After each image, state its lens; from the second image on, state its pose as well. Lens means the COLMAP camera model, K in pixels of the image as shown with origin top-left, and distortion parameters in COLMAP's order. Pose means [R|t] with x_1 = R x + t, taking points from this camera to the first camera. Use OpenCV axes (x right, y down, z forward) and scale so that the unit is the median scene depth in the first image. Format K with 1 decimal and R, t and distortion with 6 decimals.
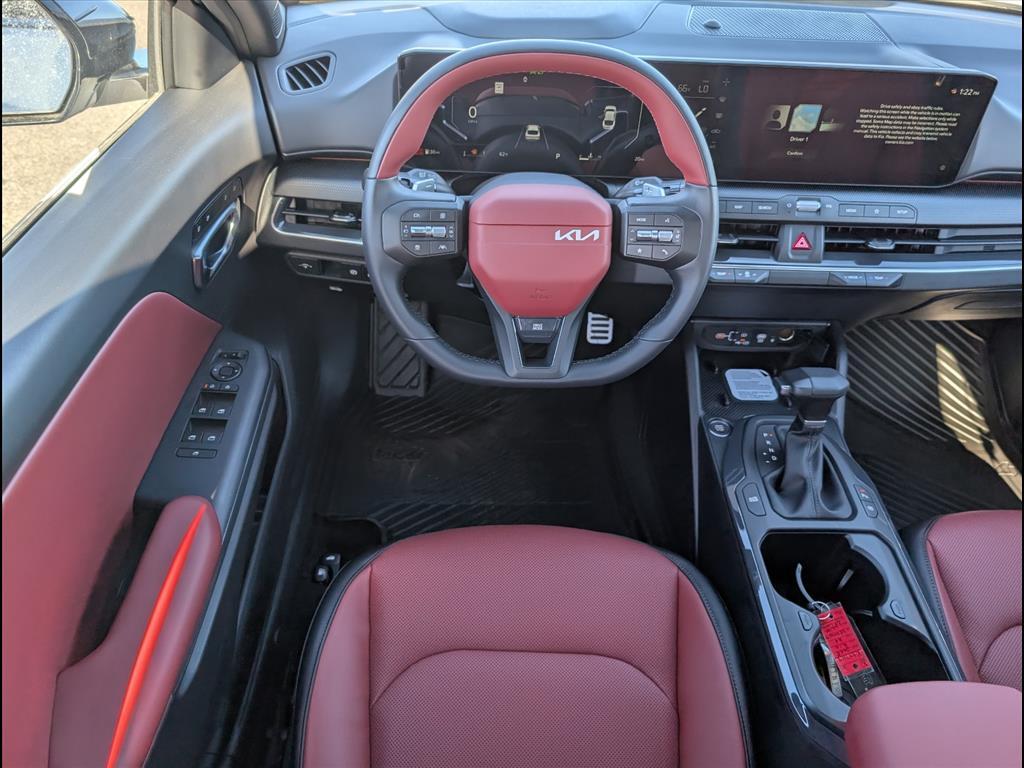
lens RADIAL K [[717.6, 0, 504.4], [0, 717.6, 387.0], [0, 0, 1]] dist [-0.007237, -0.004976]
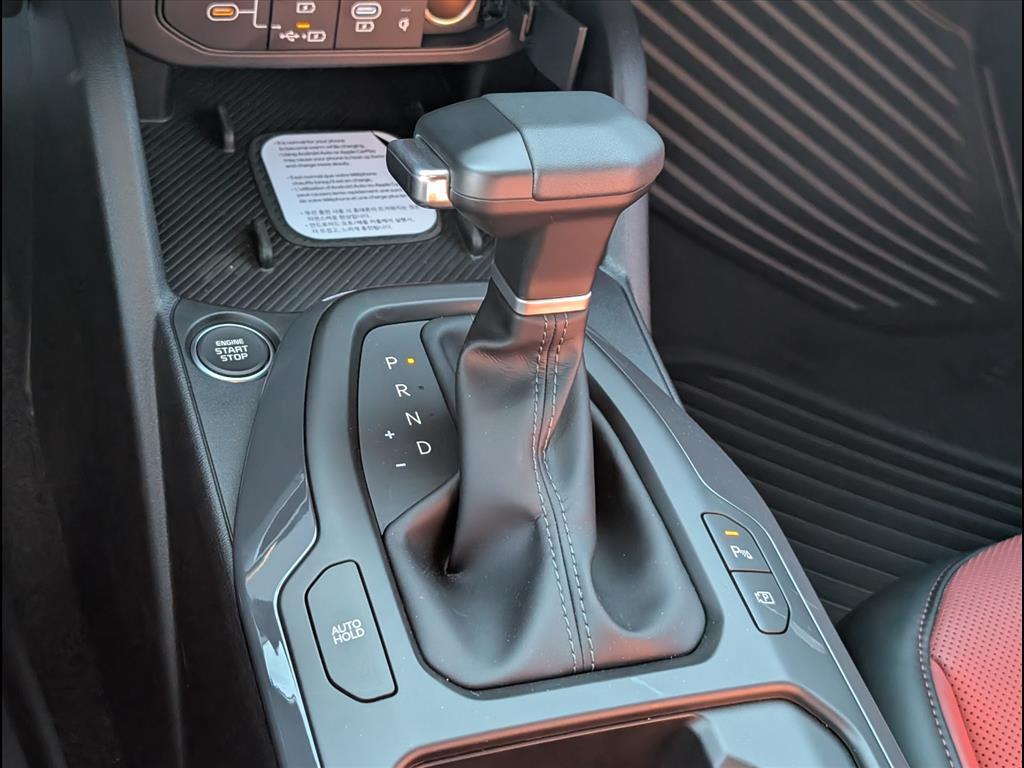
lens RADIAL K [[1460.9, 0, 512.3], [0, 1460.9, 380.4], [0, 0, 1]] dist [0.089113, 0.000000]
pose [[0.930987, -0.113023, 0.347116, 0.218141], [0.077009, 0.990271, 0.115897, 0.013503], [-0.356838, -0.081167, 0.930633, 0.477191]]
